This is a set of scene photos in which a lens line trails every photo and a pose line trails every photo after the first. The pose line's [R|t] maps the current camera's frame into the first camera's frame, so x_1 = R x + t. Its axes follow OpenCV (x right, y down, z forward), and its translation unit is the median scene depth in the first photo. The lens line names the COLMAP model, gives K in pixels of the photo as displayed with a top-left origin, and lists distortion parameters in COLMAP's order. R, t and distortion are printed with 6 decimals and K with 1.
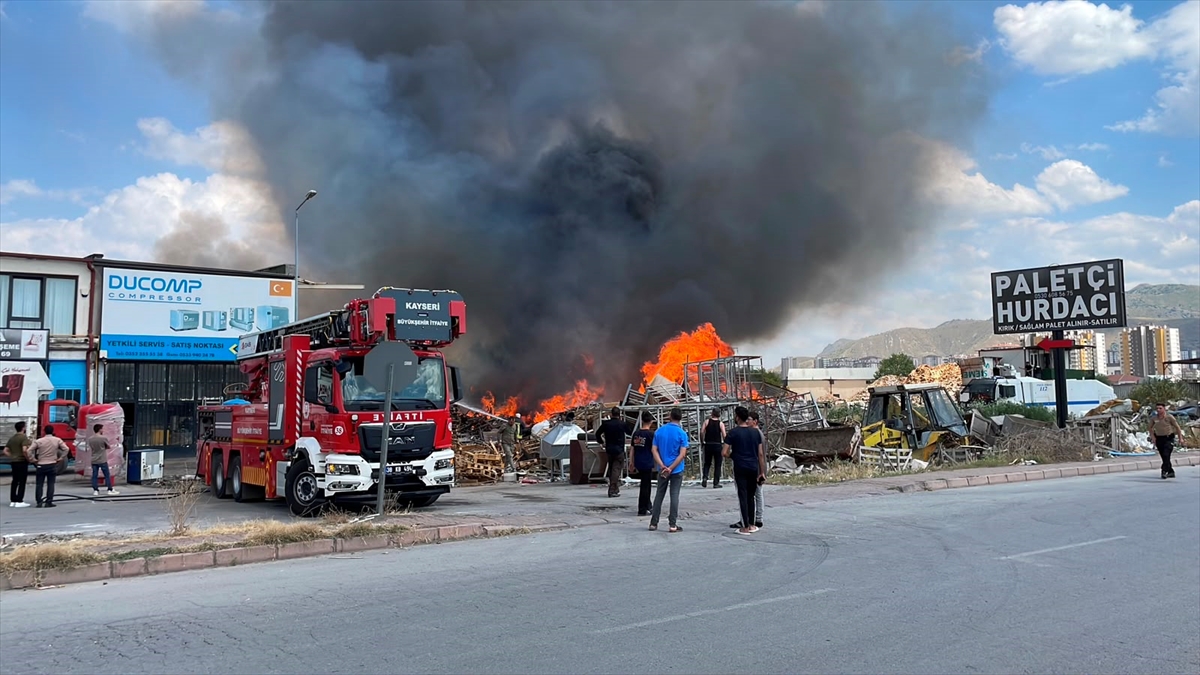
lens RADIAL K [[962.5, 0, 600.0], [0, 962.5, 337.5], [0, 0, 1]] dist [0.010572, 0.001602]
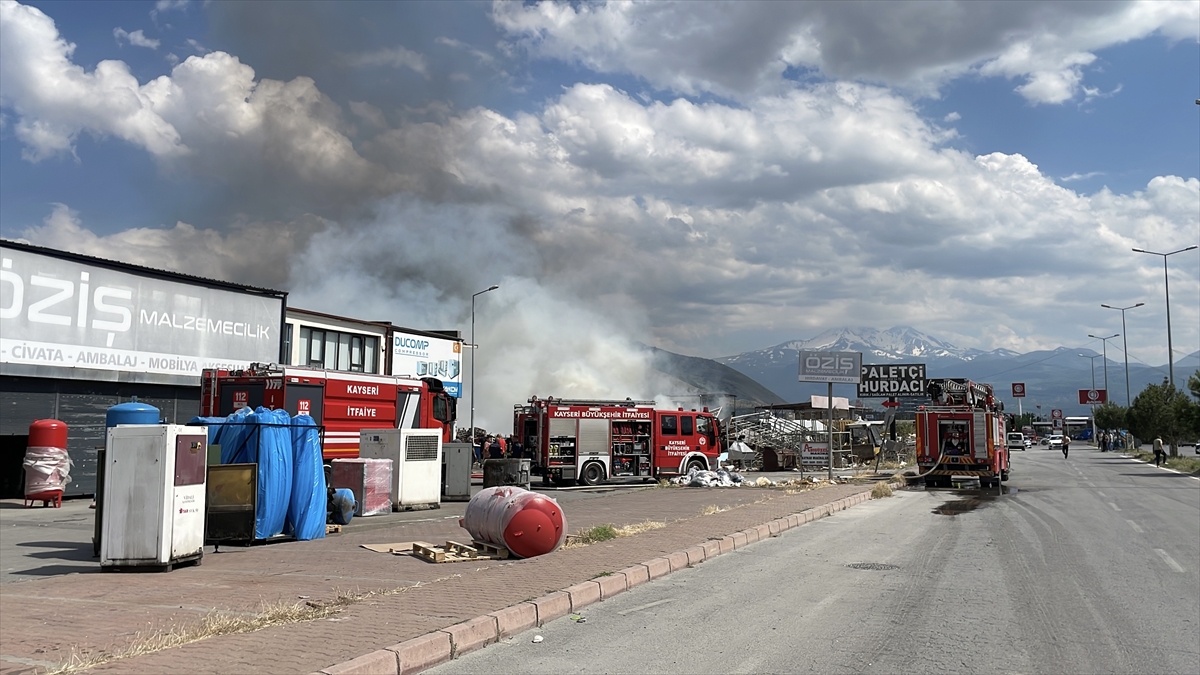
lens RADIAL K [[962.5, 0, 600.0], [0, 962.5, 337.5], [0, 0, 1]] dist [0.010572, 0.001602]
pose [[0.886979, 0.062607, 0.457546, -0.939739], [-0.046260, 0.997830, -0.046858, -0.009461], [-0.459487, 0.020396, 0.887950, -0.461874]]
